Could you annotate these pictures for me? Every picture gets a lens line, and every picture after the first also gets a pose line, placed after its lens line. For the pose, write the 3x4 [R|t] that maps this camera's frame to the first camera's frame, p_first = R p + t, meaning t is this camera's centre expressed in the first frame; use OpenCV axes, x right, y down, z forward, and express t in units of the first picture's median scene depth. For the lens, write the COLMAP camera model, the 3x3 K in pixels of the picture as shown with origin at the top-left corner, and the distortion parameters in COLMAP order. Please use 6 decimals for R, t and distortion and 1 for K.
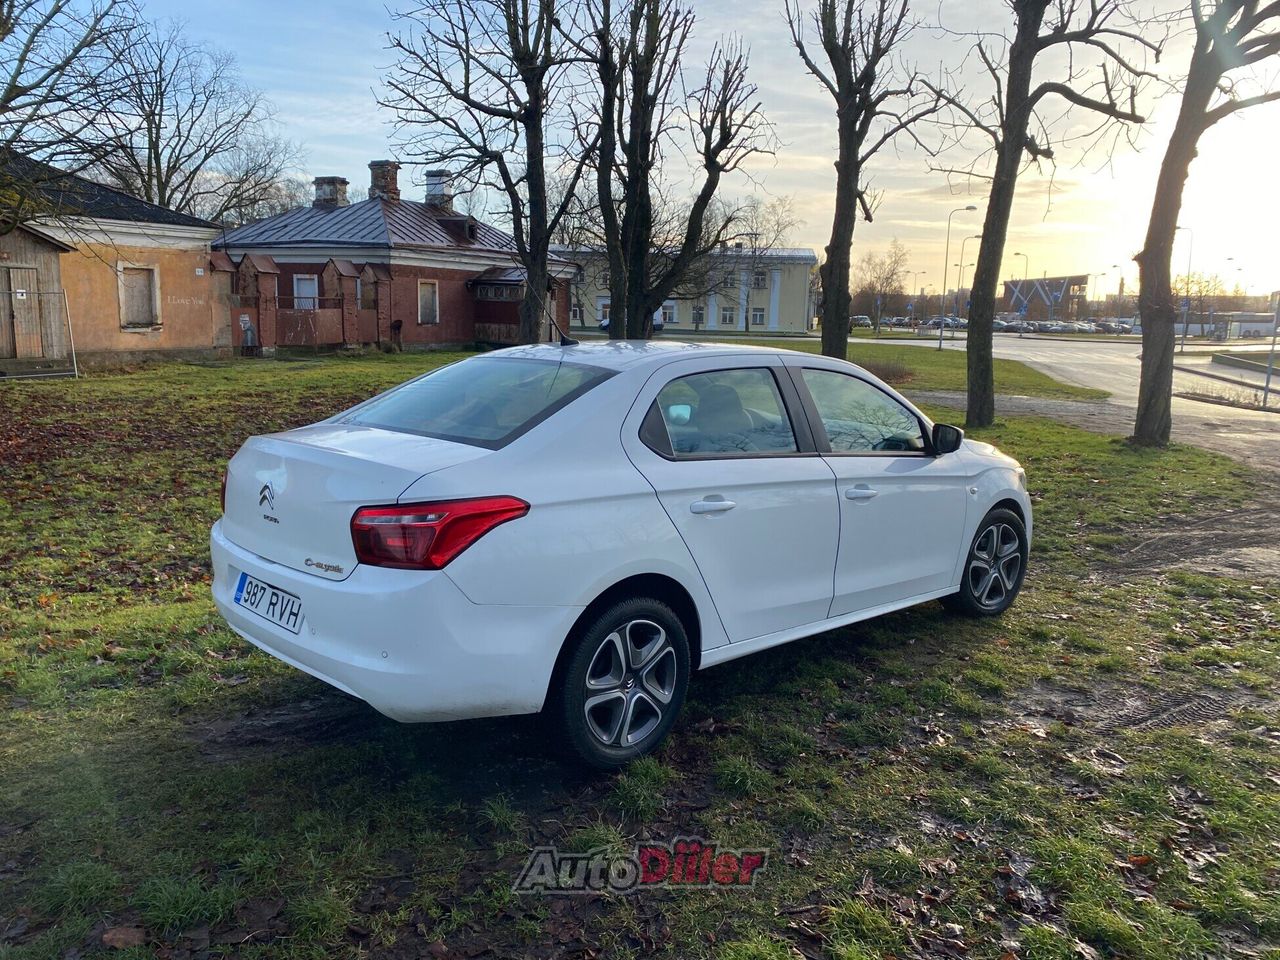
lens RADIAL K [[959.7, 0, 640.0], [0, 959.7, 480.0], [0, 0, 1]] dist [0.010802, 0.000715]
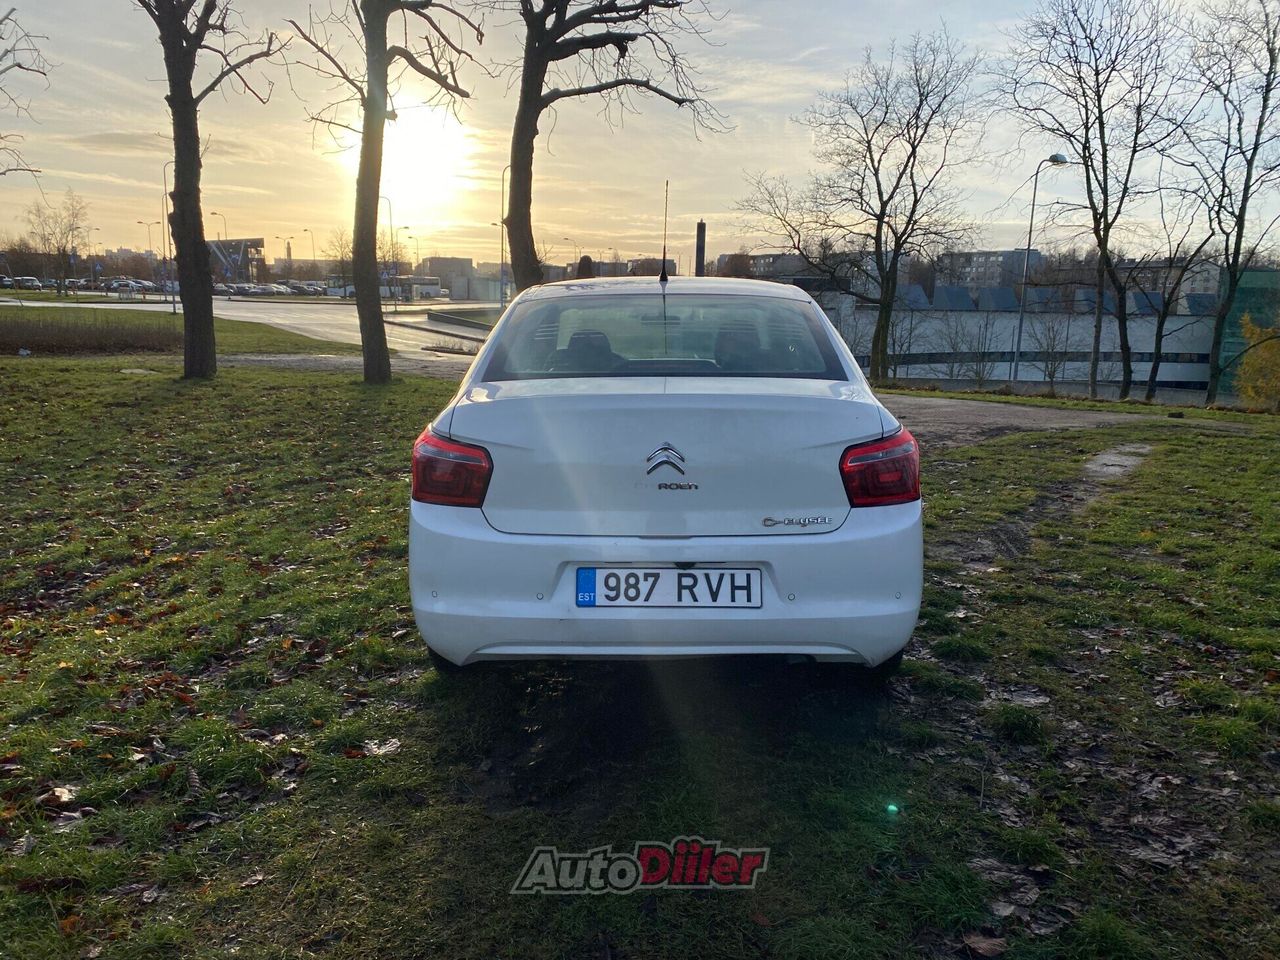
lens RADIAL K [[962.4, 0, 638.9], [0, 962.4, 499.8], [0, 0, 1]] dist [0.006326, -0.036574]
pose [[0.705159, -0.154466, 0.692020, -0.174577], [0.114668, 0.987978, 0.103682, -0.006685], [-0.699716, 0.006240, 0.714394, 0.077128]]
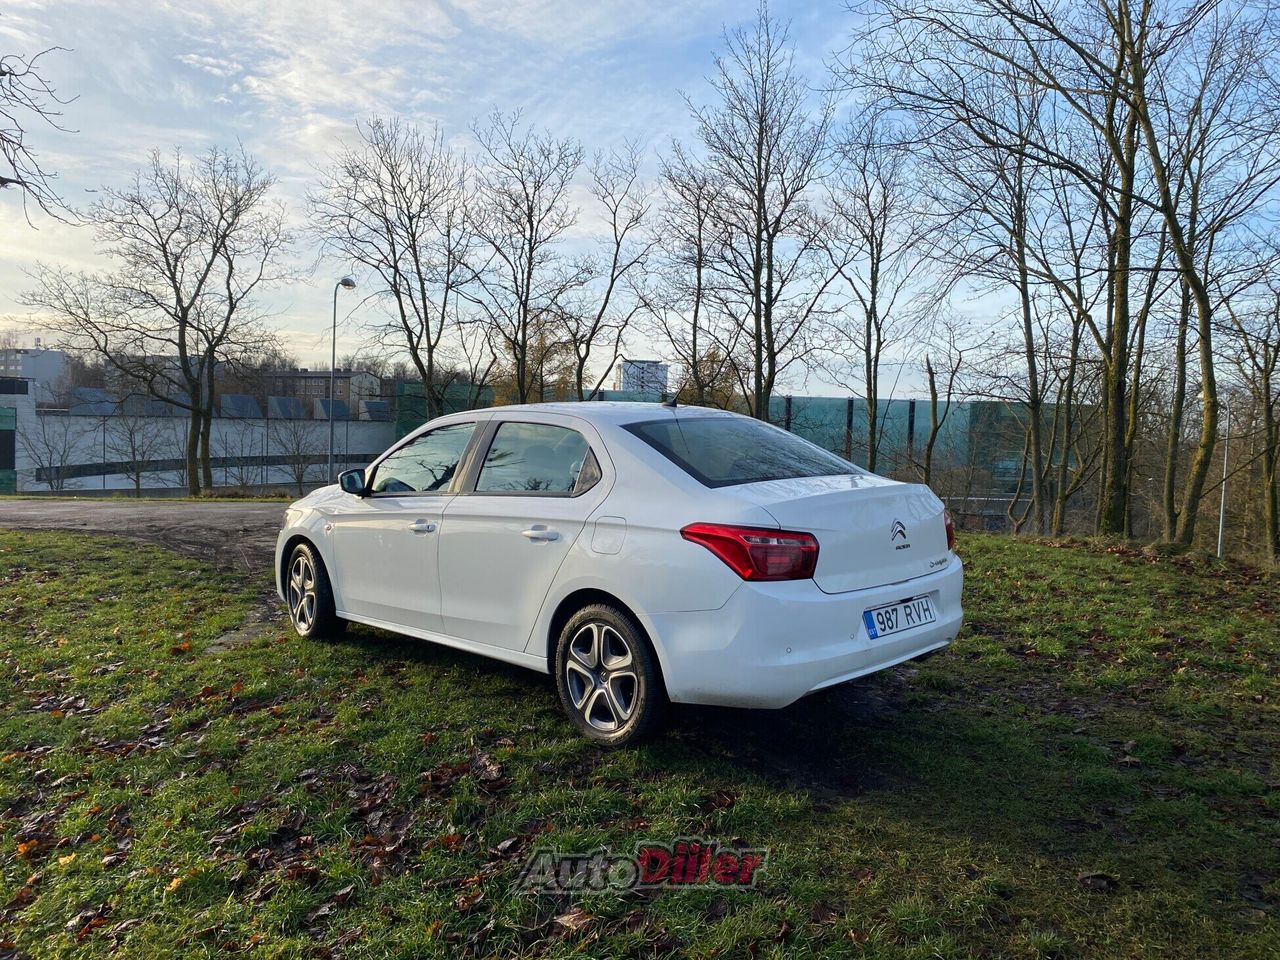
lens RADIAL K [[959.7, 0, 640.0], [0, 959.7, 480.0], [0, 0, 1]] dist [0.010802, 0.000715]
pose [[-0.009416, -0.081829, 0.996602, -0.286045], [0.138061, 0.986995, 0.082345, -0.034443], [-0.990379, 0.138367, 0.002004, 0.235288]]
